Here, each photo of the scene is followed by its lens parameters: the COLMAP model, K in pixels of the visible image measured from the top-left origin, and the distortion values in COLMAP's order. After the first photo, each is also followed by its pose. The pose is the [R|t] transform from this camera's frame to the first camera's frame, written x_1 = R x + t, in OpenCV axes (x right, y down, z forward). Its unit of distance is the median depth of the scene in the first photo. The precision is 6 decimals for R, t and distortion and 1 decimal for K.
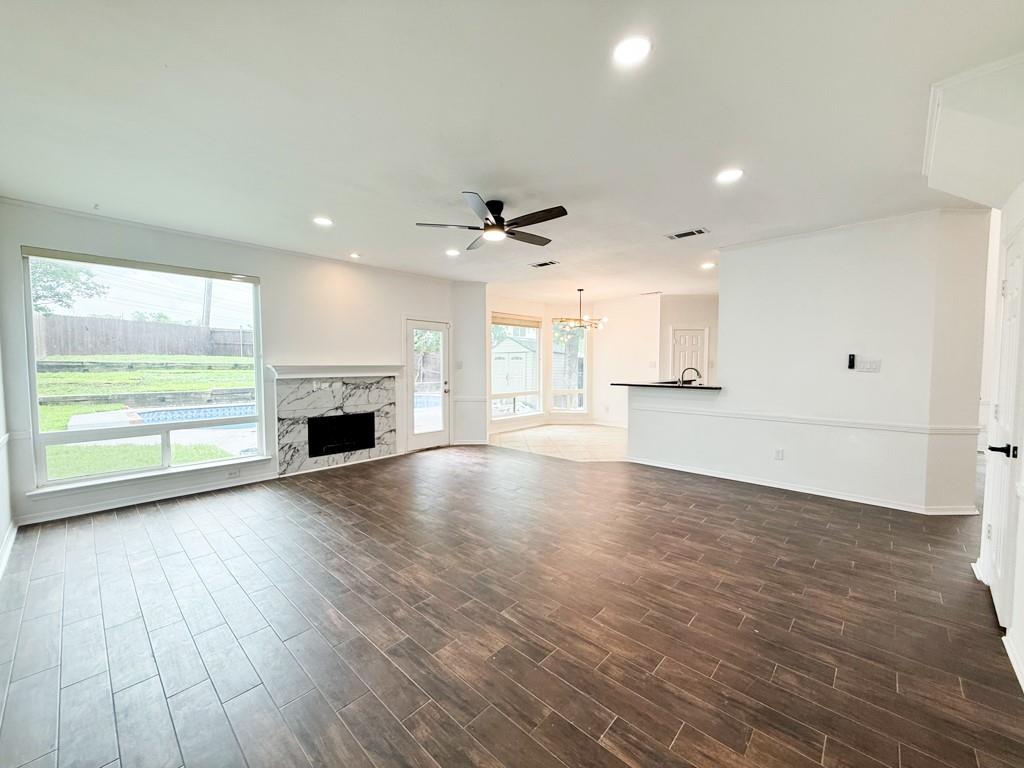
lens RADIAL K [[407.0, 0, 510.0], [0, 407.0, 383.3], [0, 0, 1]] dist [0.000344, 0.000648]
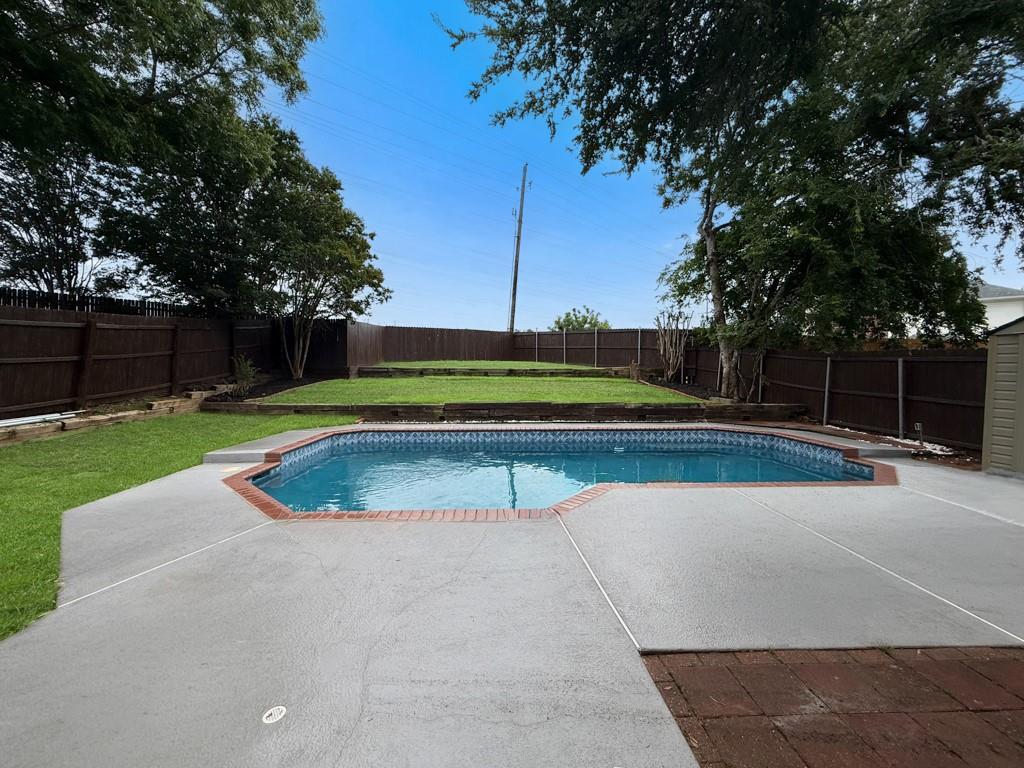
lens RADIAL K [[407.0, 0, 510.0], [0, 407.0, 383.3], [0, 0, 1]] dist [0.000344, 0.000648]
pose [[0.719455, 0.024456, -0.694108, -0.089346], [-0.032895, 0.999458, 0.001119, -0.021804], [0.693759, 0.022028, 0.719870, 0.421978]]
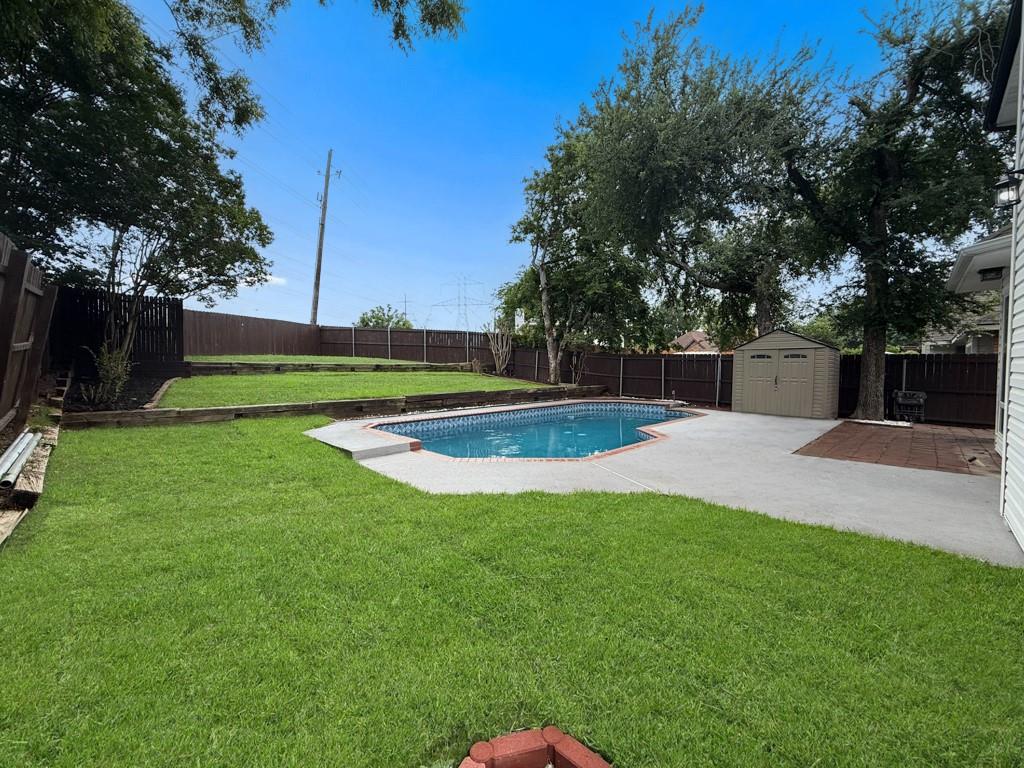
lens RADIAL K [[407.0, 0, 510.0], [0, 407.0, 383.3], [0, 0, 1]] dist [0.000344, 0.000648]
pose [[0.999366, -0.000776, -0.035582, -0.394340], [0.000621, 0.999990, -0.004379, -0.005082], [0.035585, 0.004354, 0.999357, 0.154814]]
